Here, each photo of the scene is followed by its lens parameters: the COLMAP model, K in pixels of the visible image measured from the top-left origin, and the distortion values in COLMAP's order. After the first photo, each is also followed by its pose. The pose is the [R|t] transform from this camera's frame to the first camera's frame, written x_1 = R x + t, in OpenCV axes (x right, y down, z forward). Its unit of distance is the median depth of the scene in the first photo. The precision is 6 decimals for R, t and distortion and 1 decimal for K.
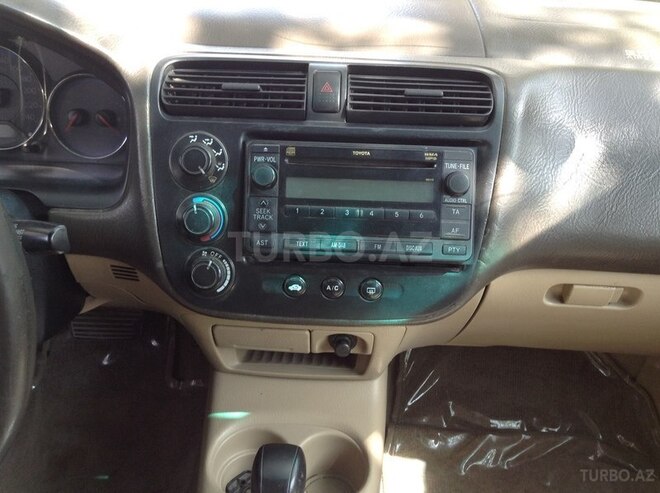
lens RADIAL K [[612.5, 0, 345.4], [0, 612.5, 253.5], [0, 0, 1]] dist [0.172779, -0.406507]
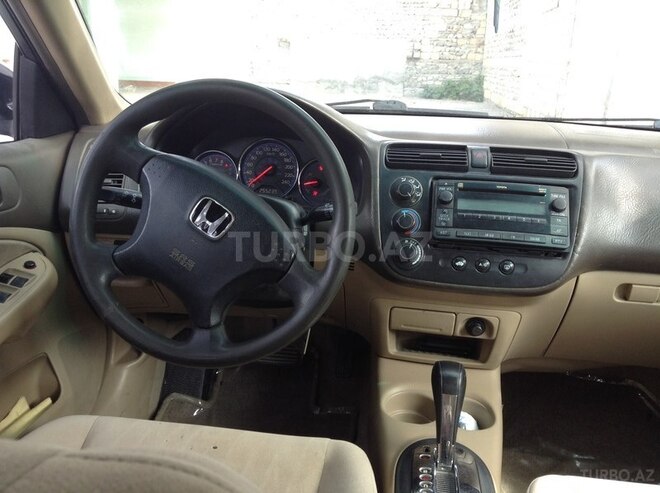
lens RADIAL K [[637.7, 0, 339.5], [0, 637.7, 248.5], [0, 0, 1]] dist [0.183306, -0.464146]
pose [[0.996713, 0.043250, -0.068501, -0.294553], [-0.062923, 0.945884, -0.318347, 0.601926], [0.051026, 0.321611, 0.945496, -0.688176]]
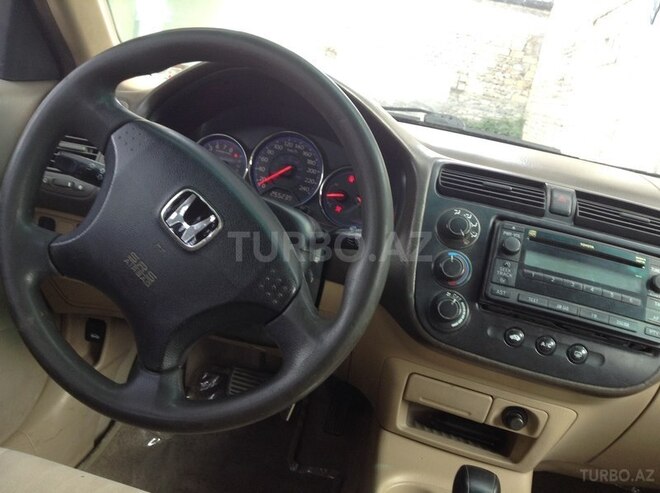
lens RADIAL K [[612.5, 0, 345.4], [0, 612.5, 253.5], [0, 0, 1]] dist [0.172779, -0.406507]
pose [[0.973294, 0.216516, -0.076291, -0.361544], [-0.229558, 0.915520, -0.330344, 0.397955], [-0.001678, 0.339035, 0.940772, -0.232682]]
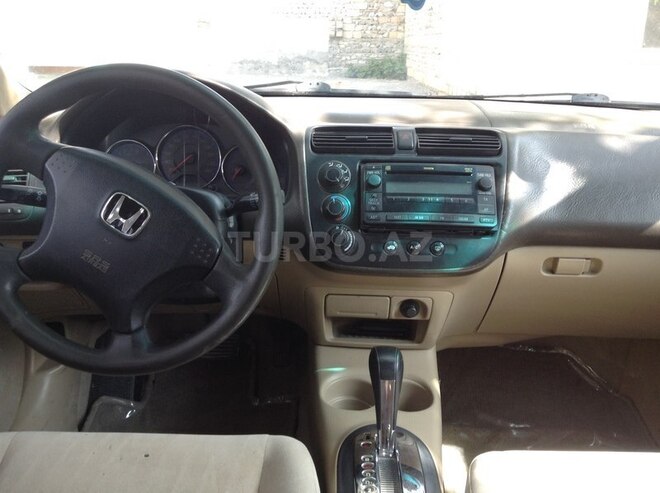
lens RADIAL K [[624.6, 0, 345.3], [0, 624.6, 246.6], [0, 0, 1]] dist [0.206372, -0.439530]
pose [[0.999053, -0.010596, 0.042200, -0.281654], [0.022437, 0.956455, -0.291017, 0.549686], [-0.037279, 0.291689, 0.955787, -0.616014]]
